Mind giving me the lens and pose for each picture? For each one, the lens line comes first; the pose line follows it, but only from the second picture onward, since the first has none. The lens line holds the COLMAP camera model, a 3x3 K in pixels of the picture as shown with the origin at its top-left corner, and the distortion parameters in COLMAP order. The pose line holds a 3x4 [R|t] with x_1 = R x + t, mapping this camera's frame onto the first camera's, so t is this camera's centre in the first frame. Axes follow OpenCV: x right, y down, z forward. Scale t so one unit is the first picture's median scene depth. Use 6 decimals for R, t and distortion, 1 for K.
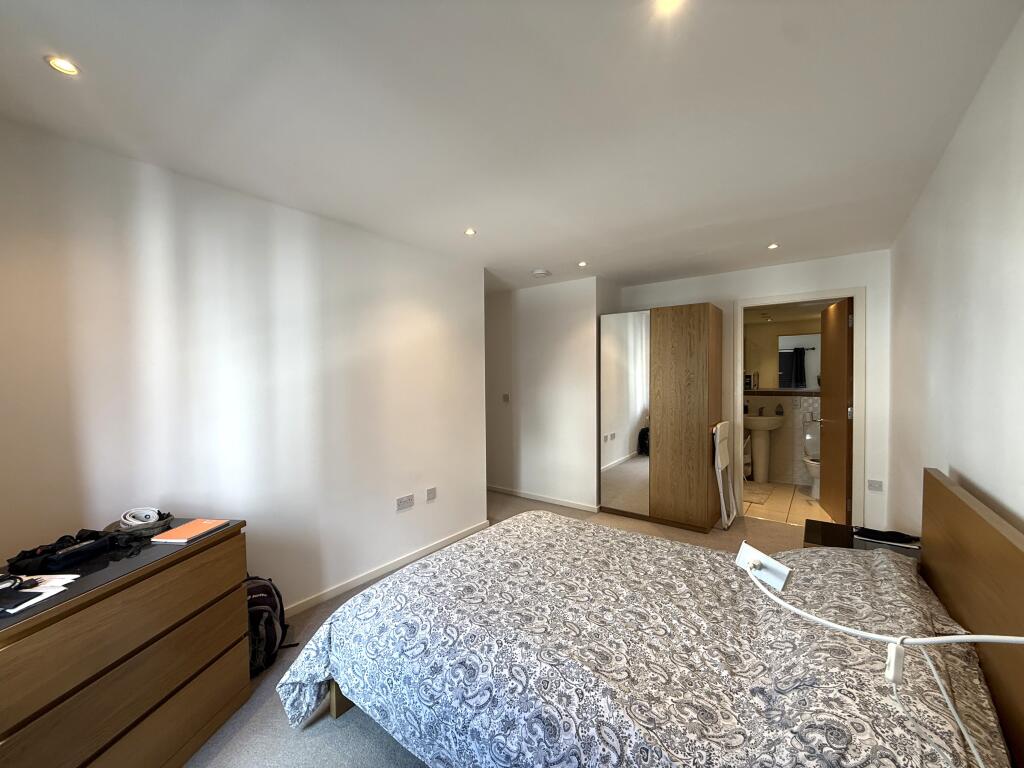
lens RADIAL K [[406.8, 0, 510.8], [0, 406.8, 379.8], [0, 0, 1]] dist [-0.000459, 0.000005]
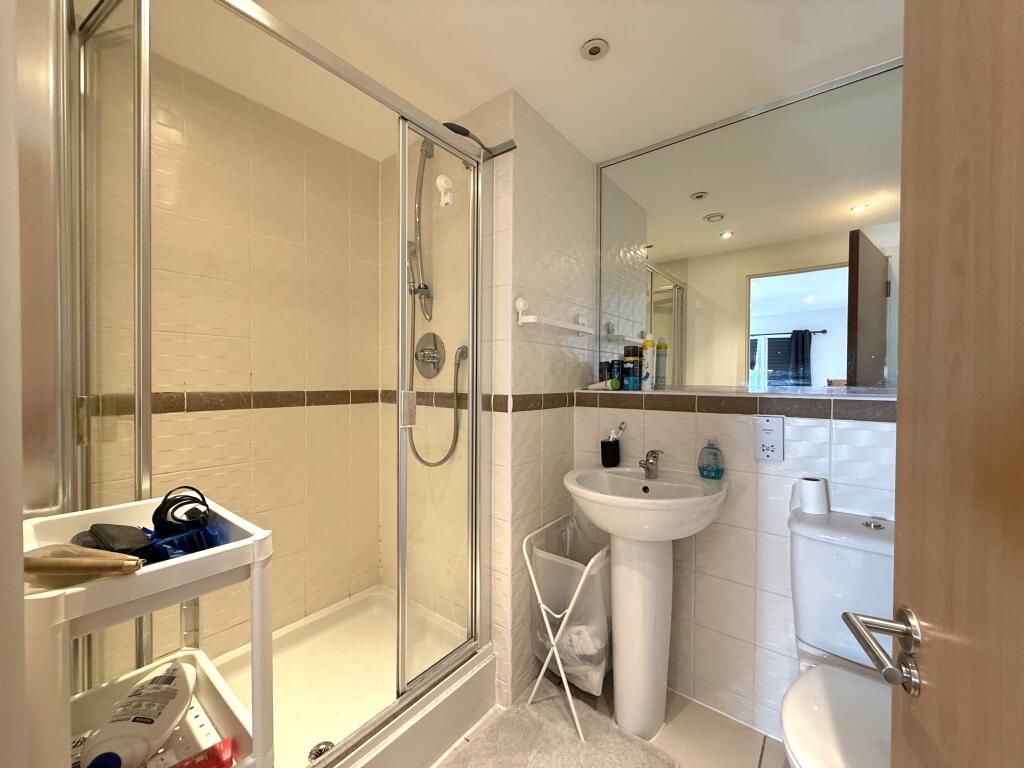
lens RADIAL K [[406.8, 0, 512.5], [0, 406.8, 386.4], [0, 0, 1]] dist [-0.000459, 0.000005]
pose [[0.999828, 0.016074, -0.009230, 0.521497], [-0.016020, 0.999854, 0.005875, 0.021228], [0.009324, -0.005727, 0.999940, 0.710716]]
